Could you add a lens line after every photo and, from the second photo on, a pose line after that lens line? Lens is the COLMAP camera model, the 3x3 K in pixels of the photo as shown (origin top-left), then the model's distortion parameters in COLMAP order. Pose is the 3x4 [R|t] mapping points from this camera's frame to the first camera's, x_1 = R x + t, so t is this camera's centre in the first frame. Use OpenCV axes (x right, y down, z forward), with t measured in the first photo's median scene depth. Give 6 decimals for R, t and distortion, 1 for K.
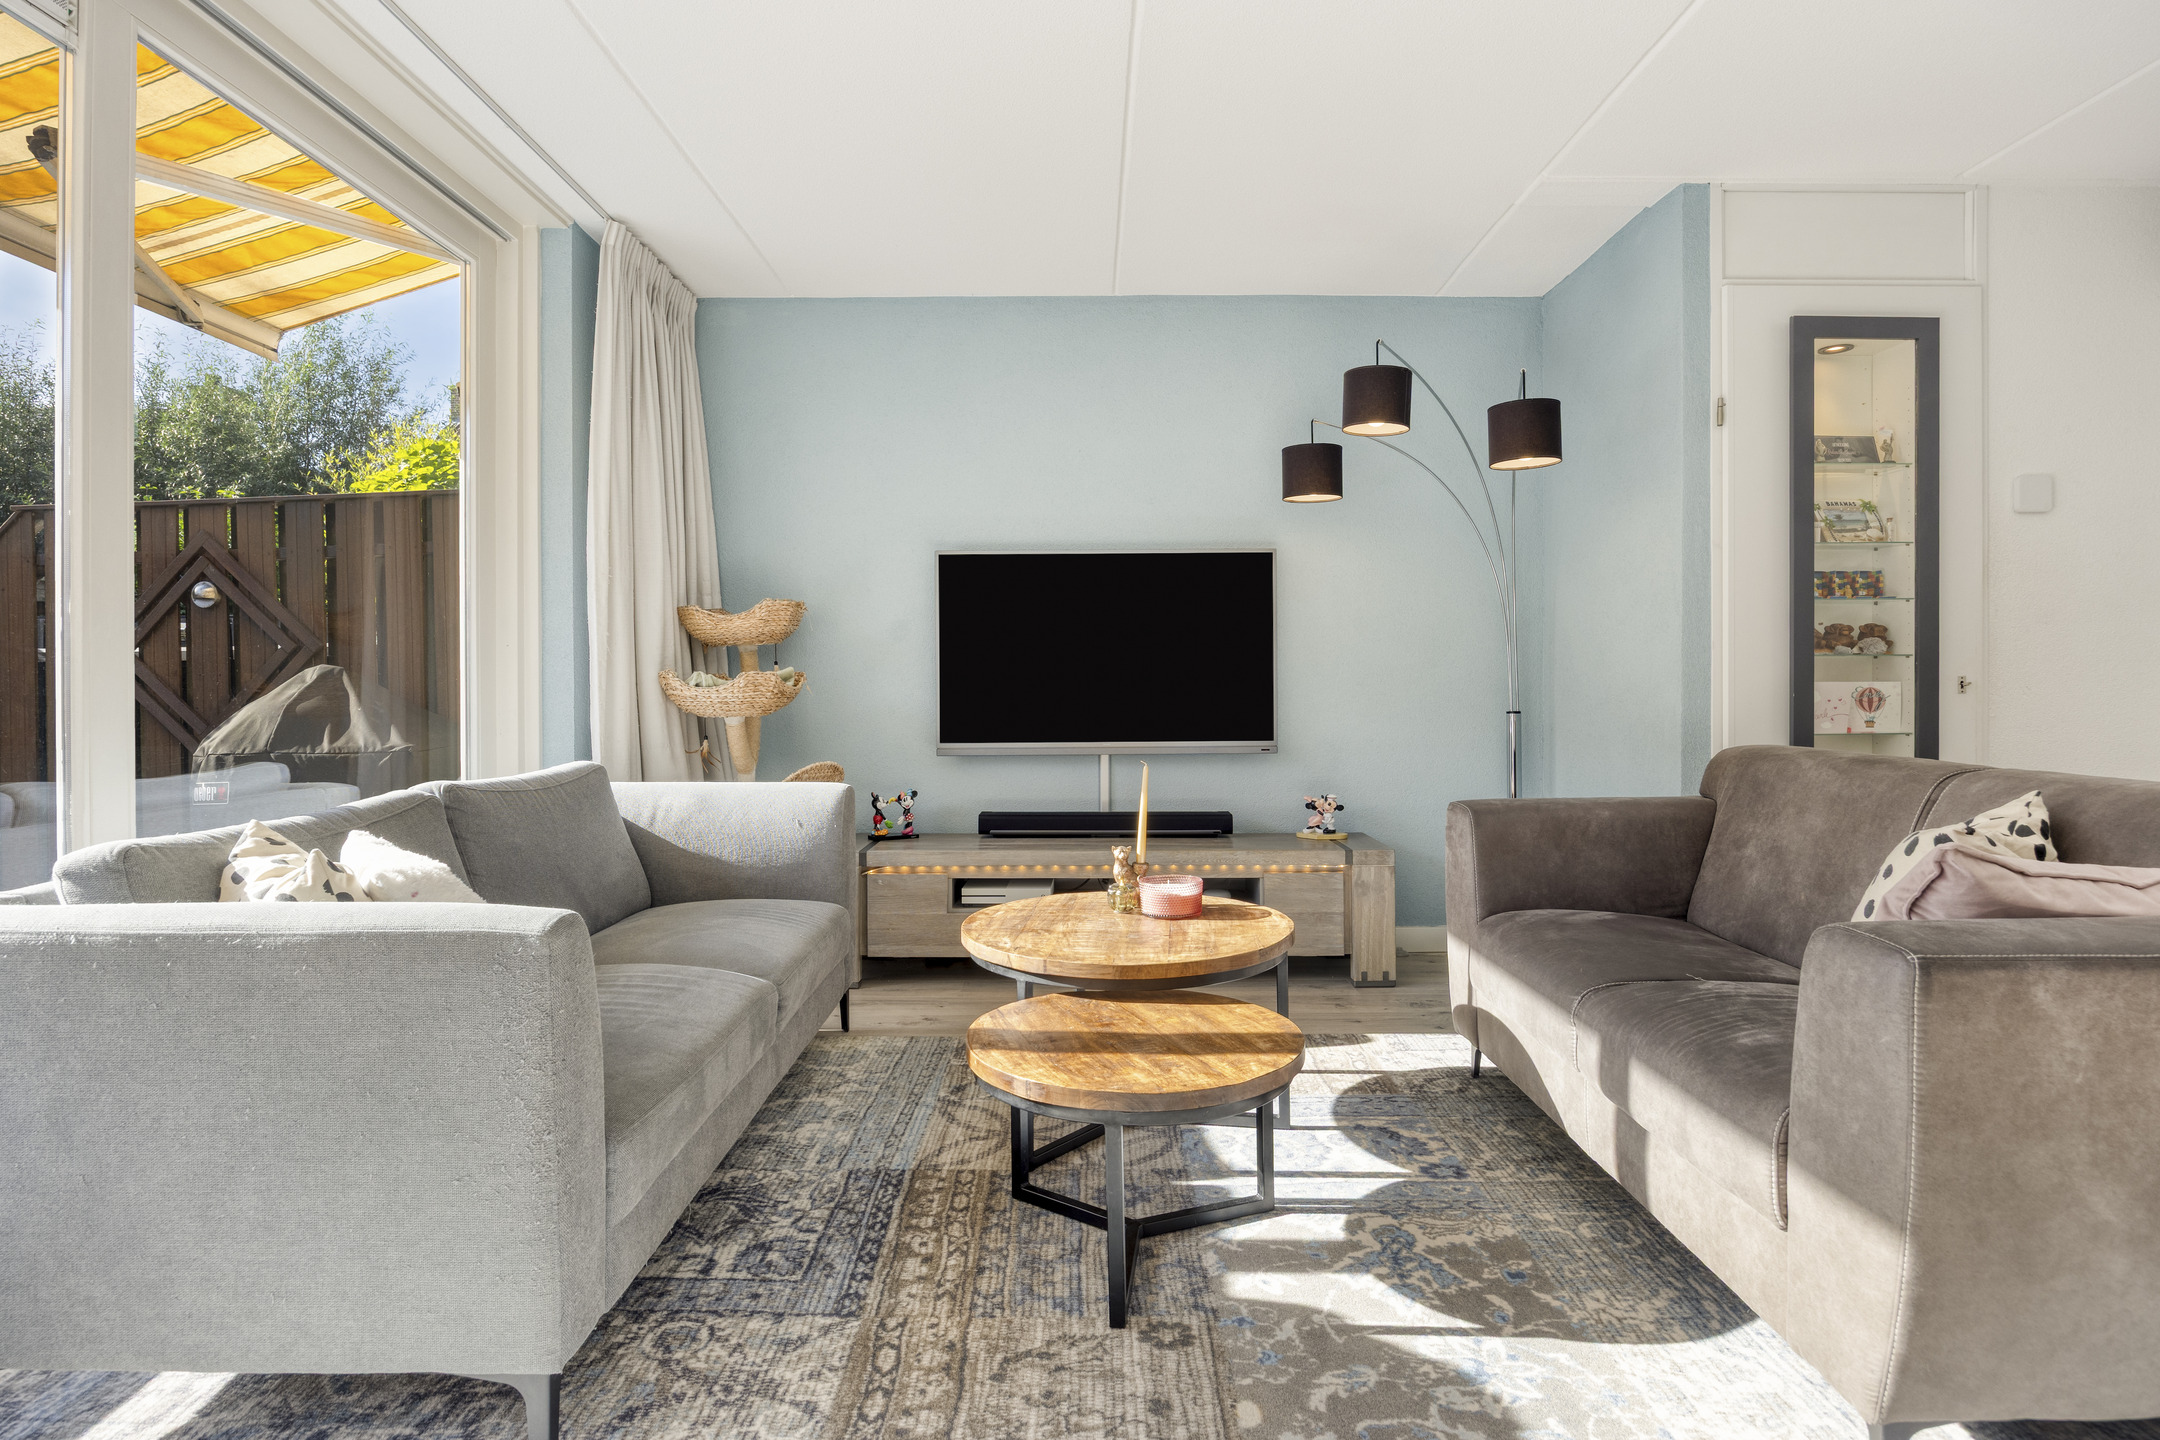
lens RADIAL K [[1105.2, 0, 1077.9], [0, 1105.2, 691.5], [0, 0, 1]] dist [-0.016606, 0.001433]
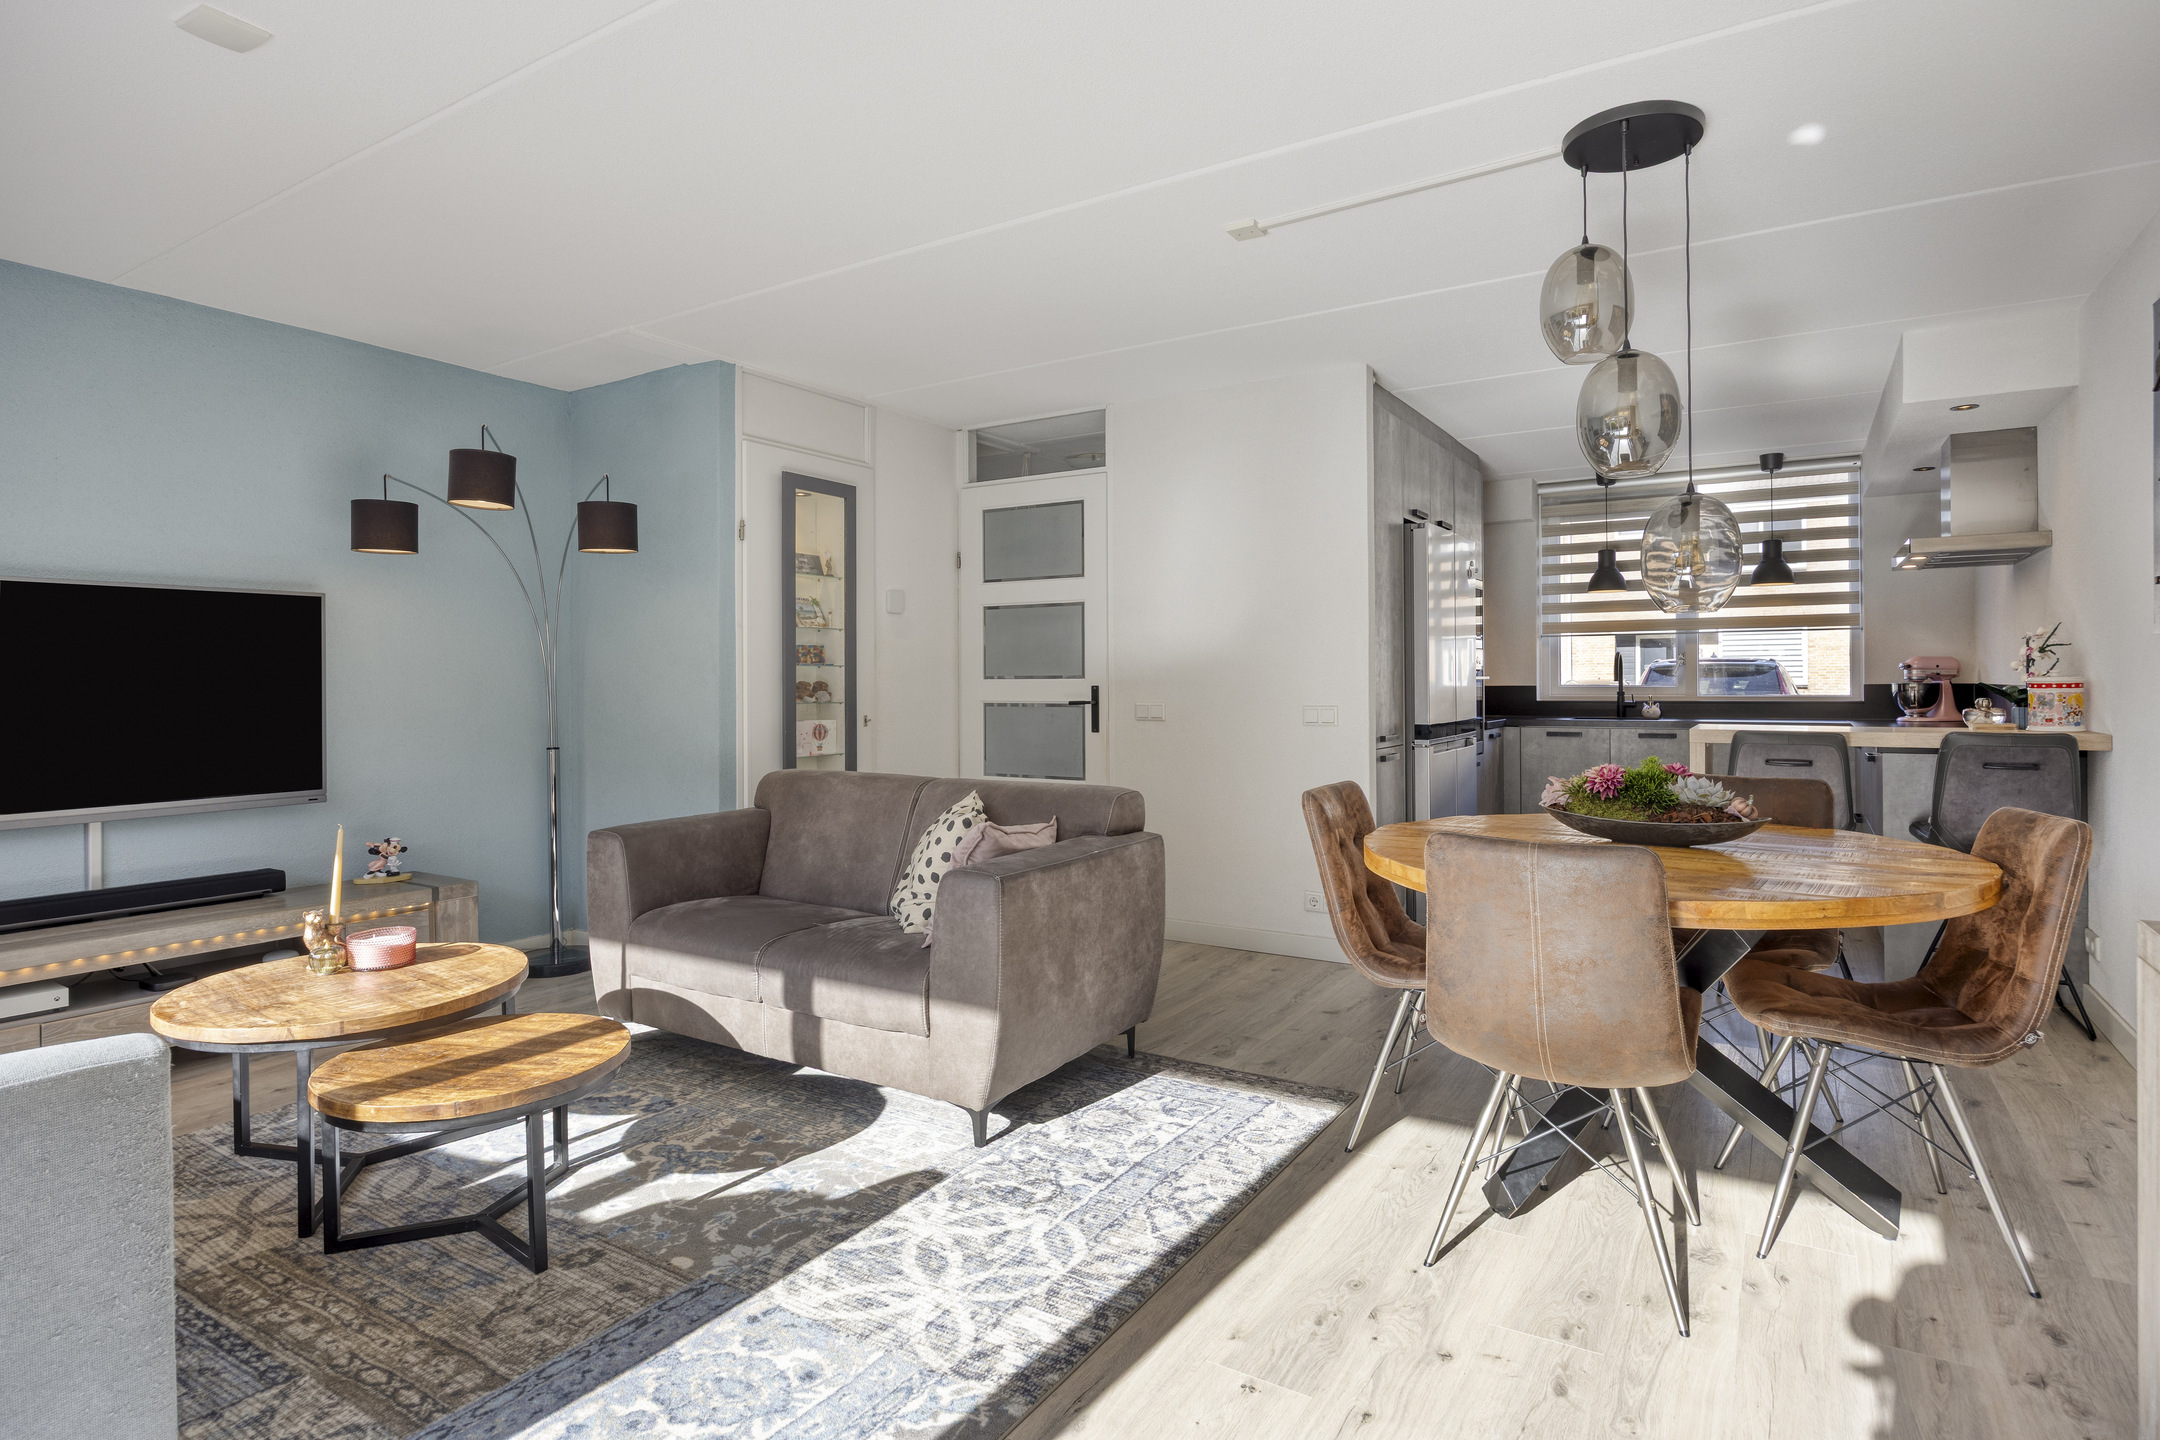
lens RADIAL K [[1105.2, 0, 1077.9], [0, 1105.2, 691.5], [0, 0, 1]] dist [-0.016606, 0.001433]
pose [[0.538510, -0.005465, 0.842602, -0.506403], [0.011497, 0.999934, -0.000862, -0.060846], [-0.842541, 0.010151, 0.538537, -0.154071]]
